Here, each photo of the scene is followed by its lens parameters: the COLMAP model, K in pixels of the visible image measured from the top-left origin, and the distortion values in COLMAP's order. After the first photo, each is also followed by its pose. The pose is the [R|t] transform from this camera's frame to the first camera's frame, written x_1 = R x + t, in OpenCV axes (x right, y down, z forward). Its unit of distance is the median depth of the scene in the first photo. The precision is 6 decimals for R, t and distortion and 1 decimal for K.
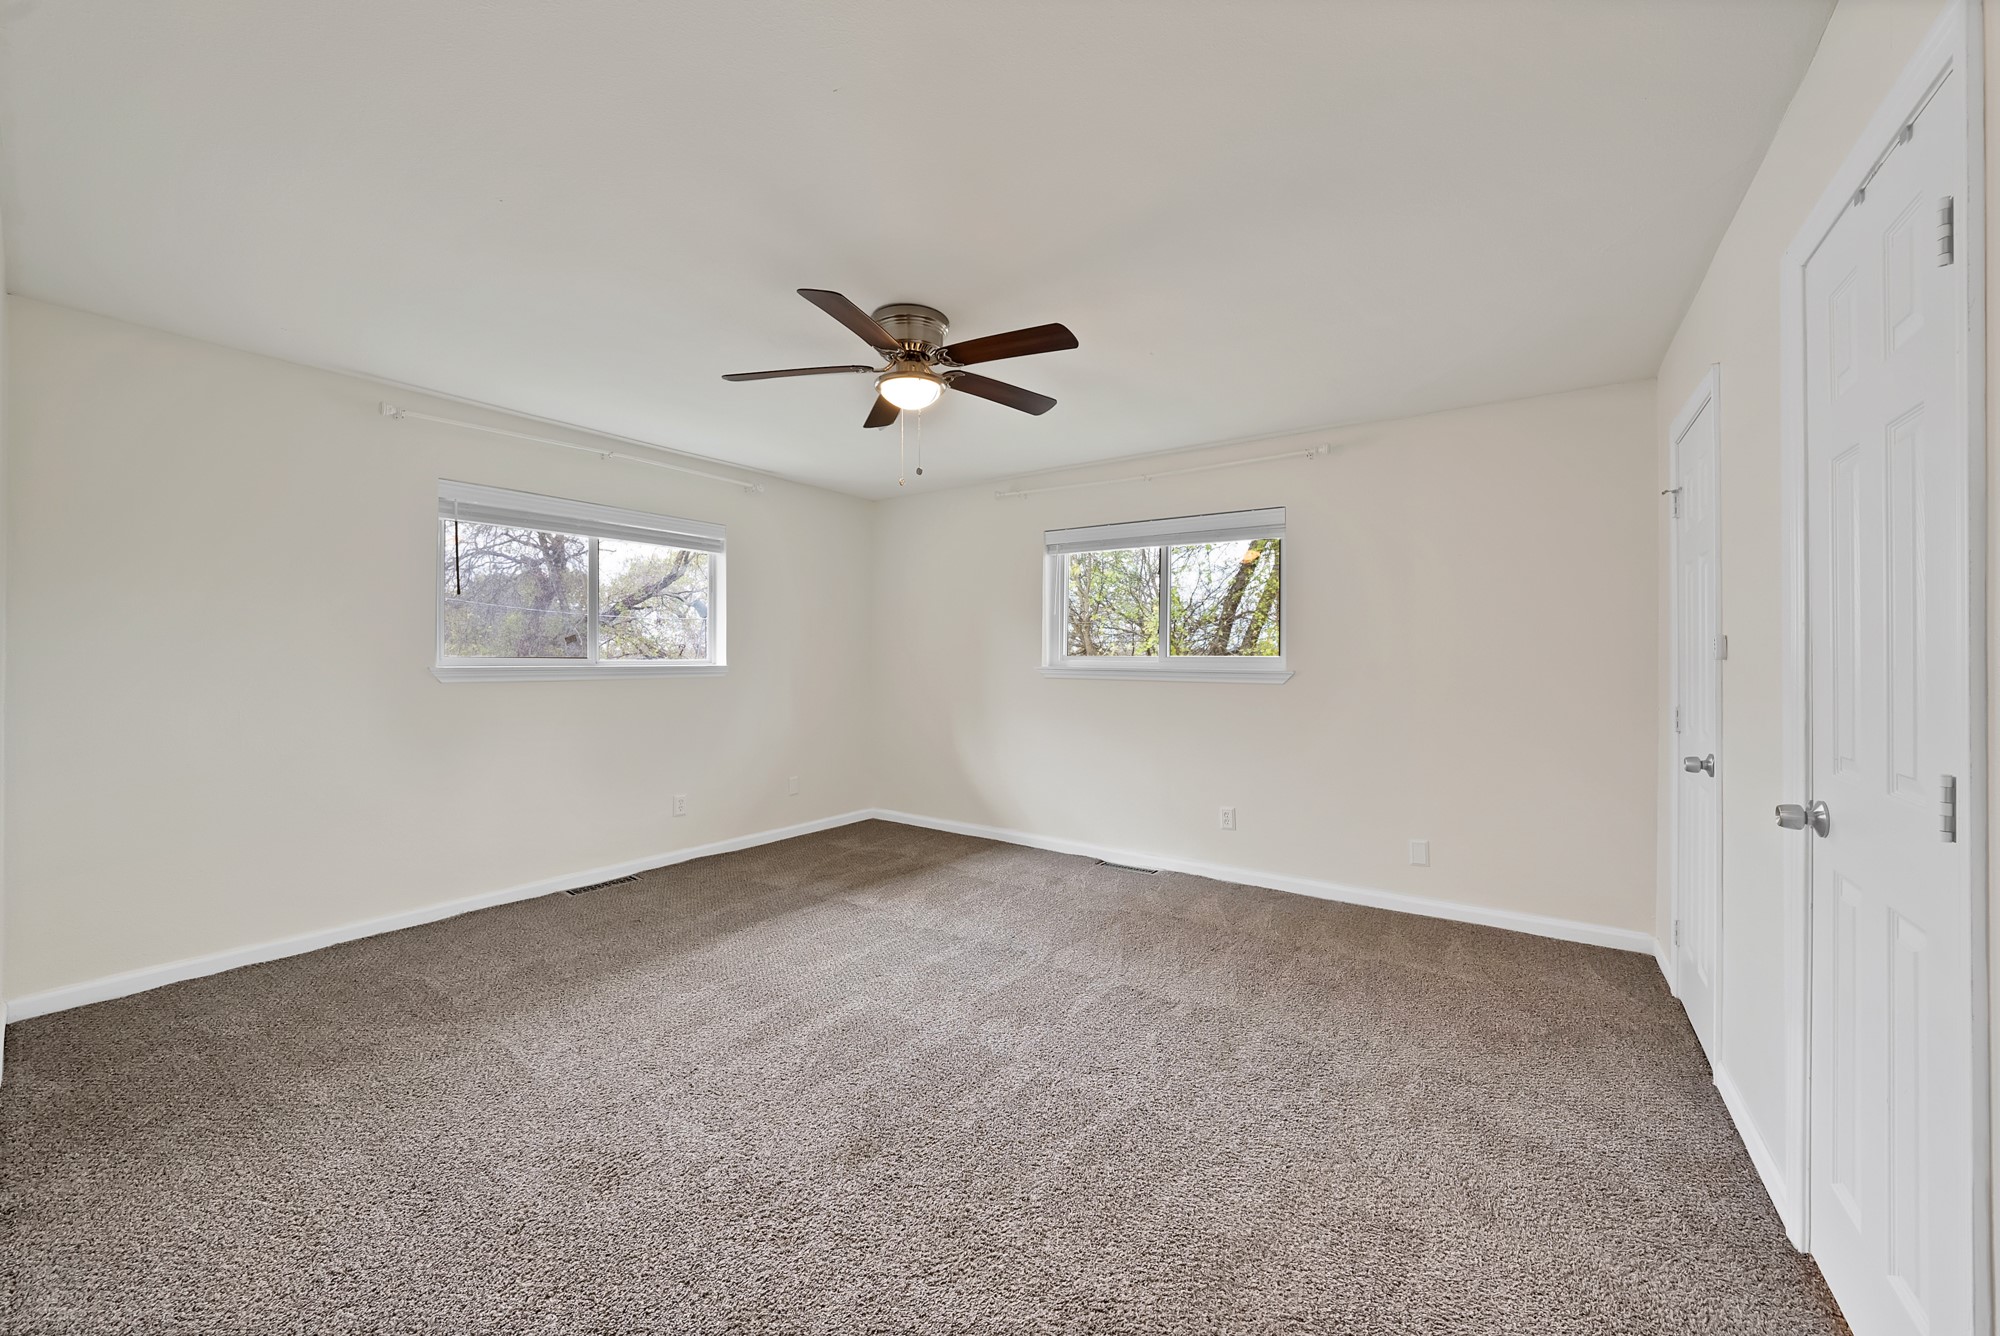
lens RADIAL K [[714.5, 0, 991.8], [0, 714.5, 663.8], [0, 0, 1]] dist [-0.011934, 0.000363]
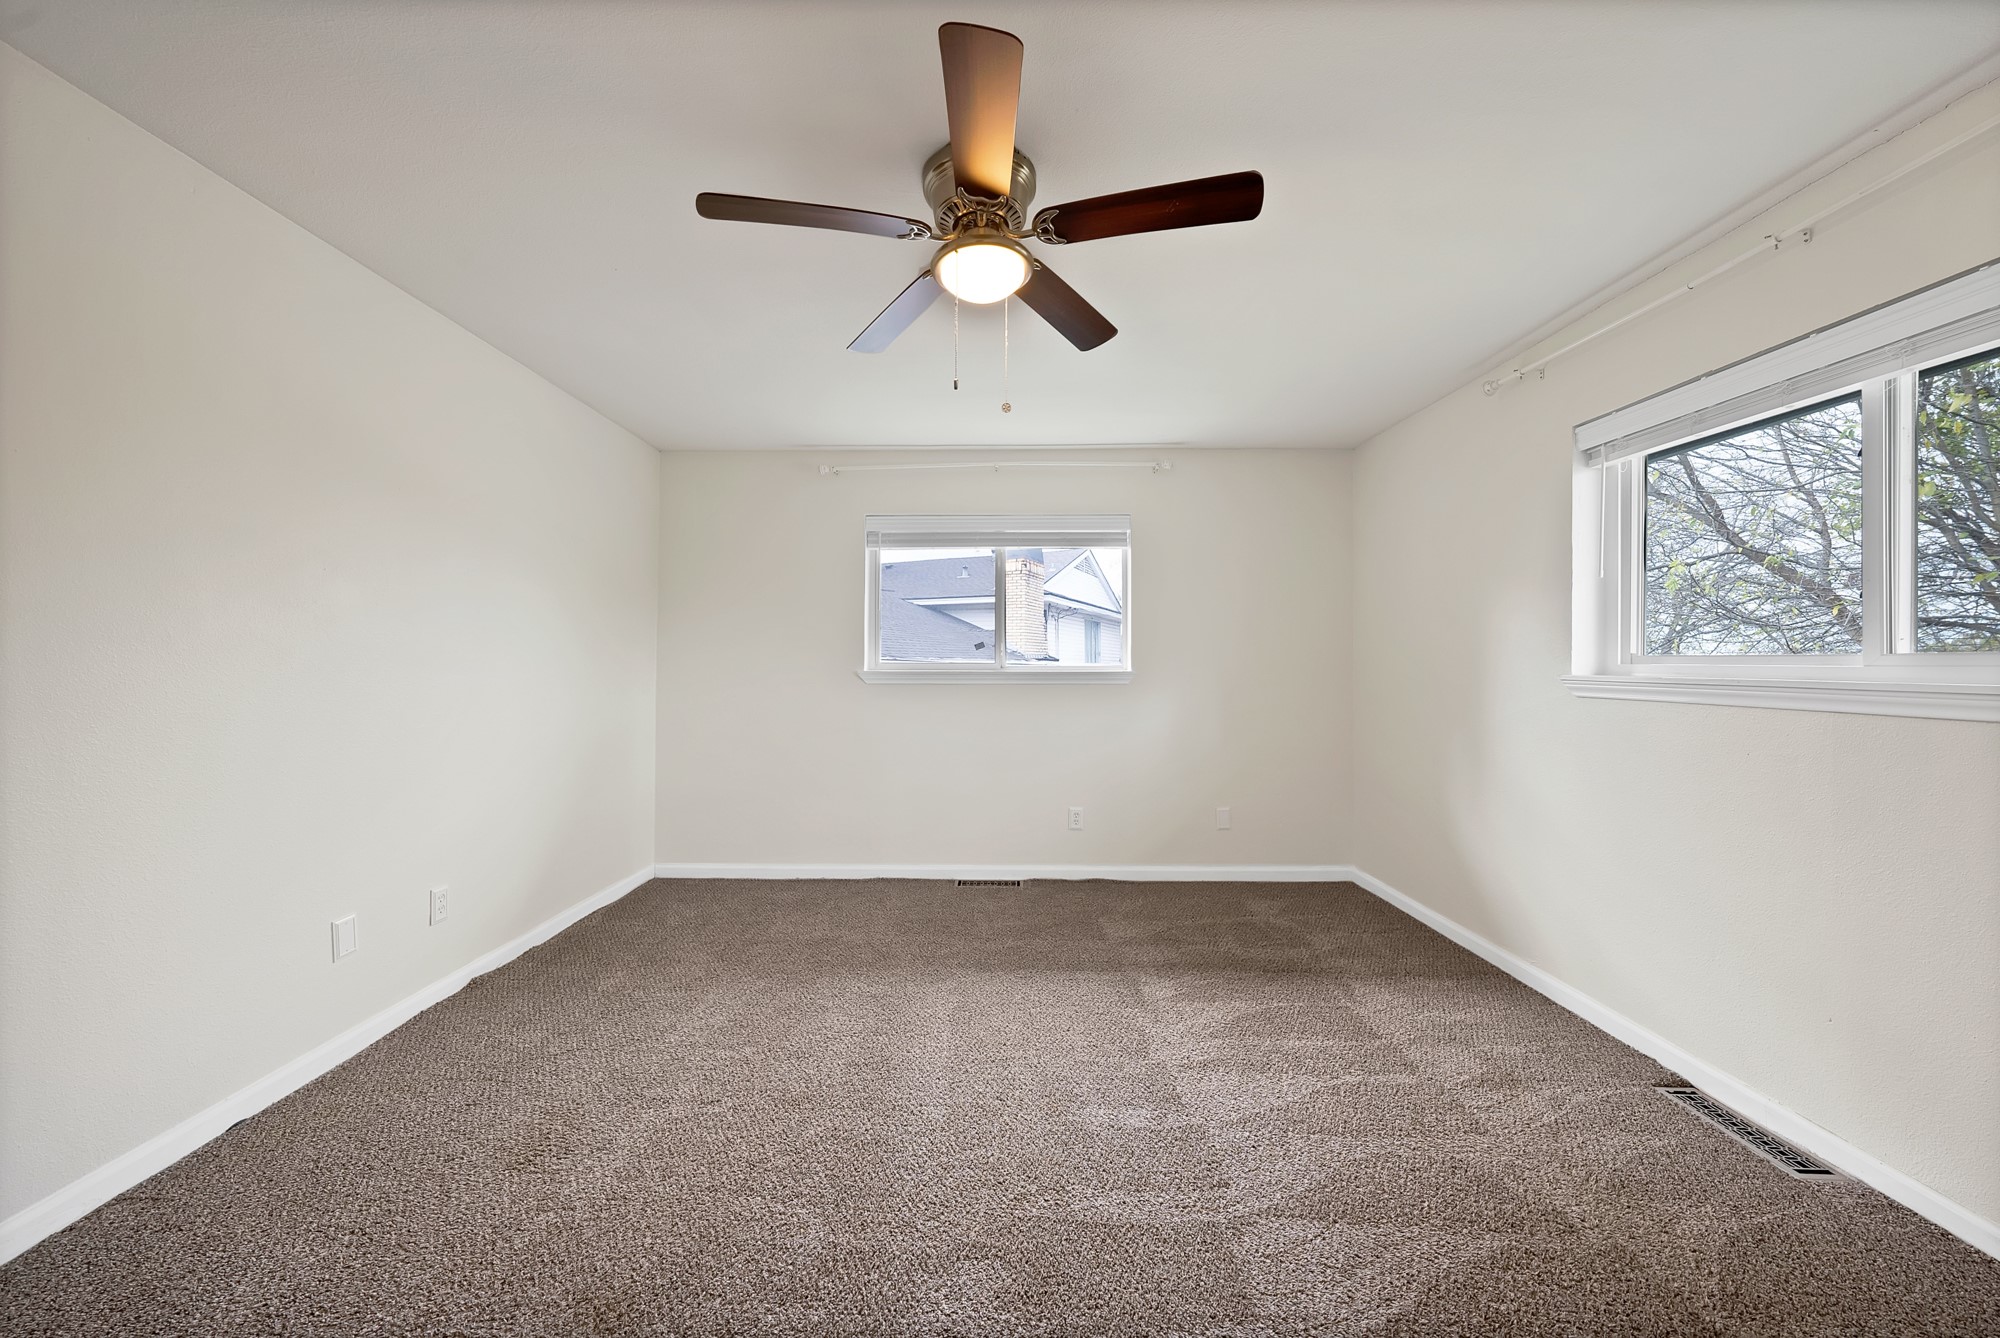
lens RADIAL K [[714.5, 0, 991.8], [0, 714.5, 664.8], [0, 0, 1]] dist [-0.011934, 0.000363]
pose [[0.591681, -0.003027, -0.806166, 0.315275], [-0.005025, 0.999960, -0.007443, 0.002789], [0.806156, 0.008455, 0.591642, 0.423458]]
